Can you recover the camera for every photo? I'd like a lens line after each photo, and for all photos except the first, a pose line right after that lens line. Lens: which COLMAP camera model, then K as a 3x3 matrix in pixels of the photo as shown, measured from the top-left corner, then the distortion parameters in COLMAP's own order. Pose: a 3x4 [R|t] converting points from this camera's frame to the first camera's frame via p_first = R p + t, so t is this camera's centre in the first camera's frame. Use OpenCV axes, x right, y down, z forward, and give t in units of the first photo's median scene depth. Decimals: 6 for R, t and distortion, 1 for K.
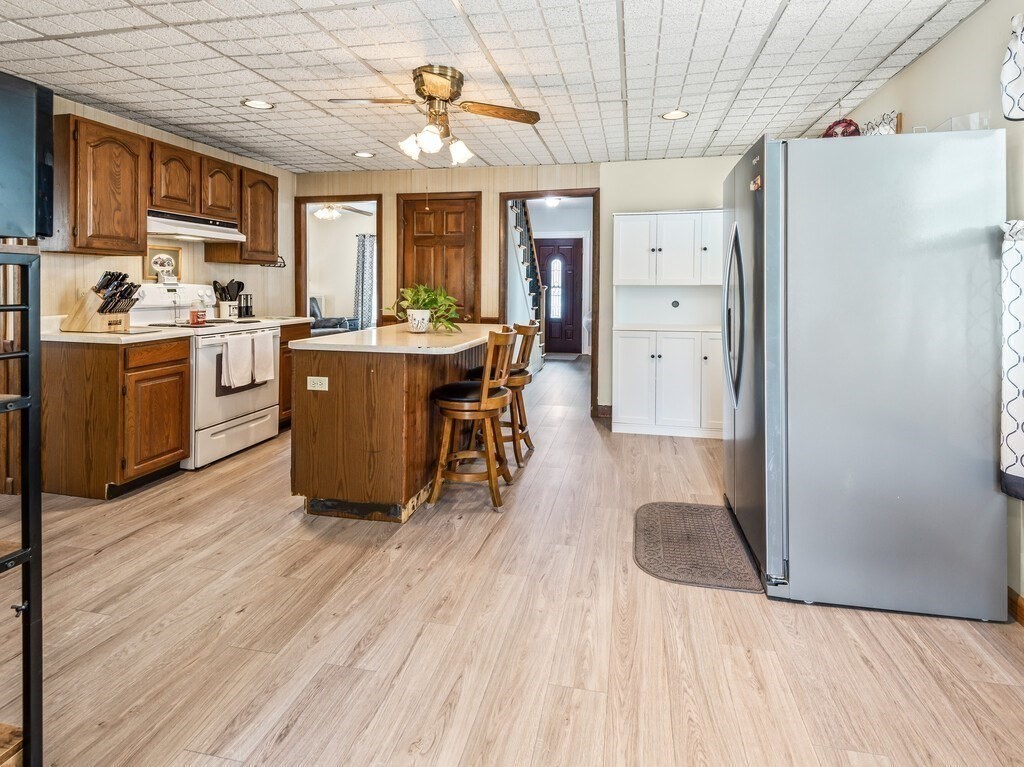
lens RADIAL K [[548.7, 0, 504.5], [0, 548.7, 289.8], [0, 0, 1]] dist [0.022905, -0.001523]
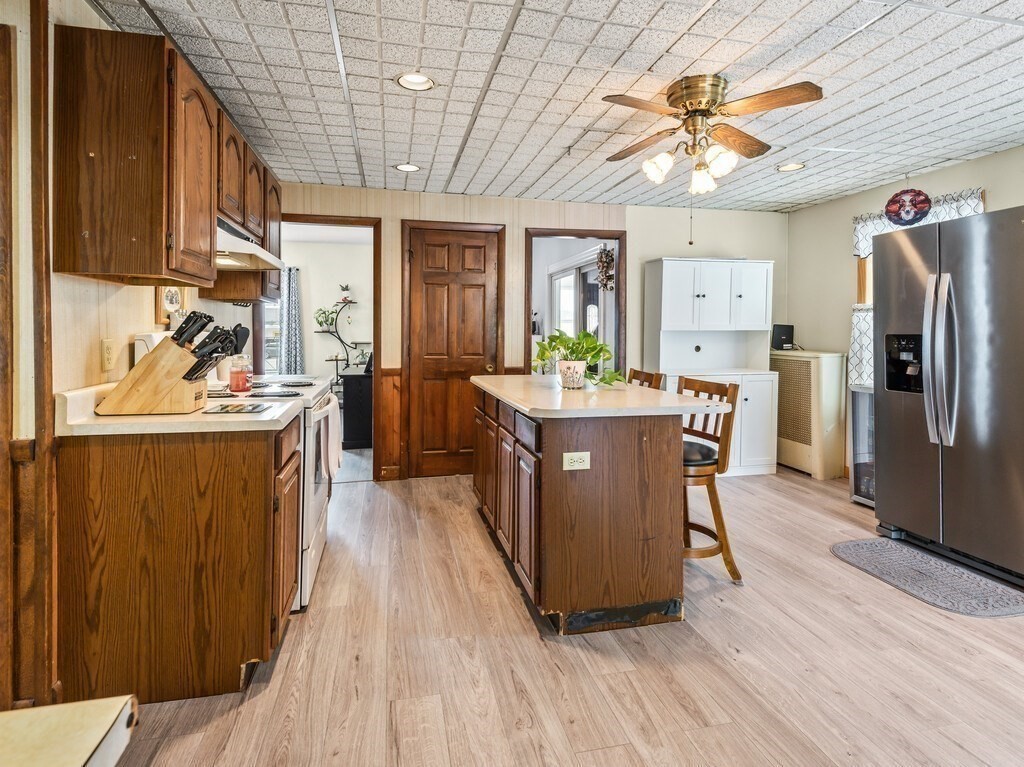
lens RADIAL K [[555.5, 0, 513.6], [0, 555.5, 329.5], [0, 0, 1]] dist [0.045374, -0.026819]
pose [[0.899974, -0.001311, 0.435942, -0.755765], [0.004289, 0.999974, -0.005848, -0.009409], [-0.435923, 0.007133, 0.899956, 0.335272]]
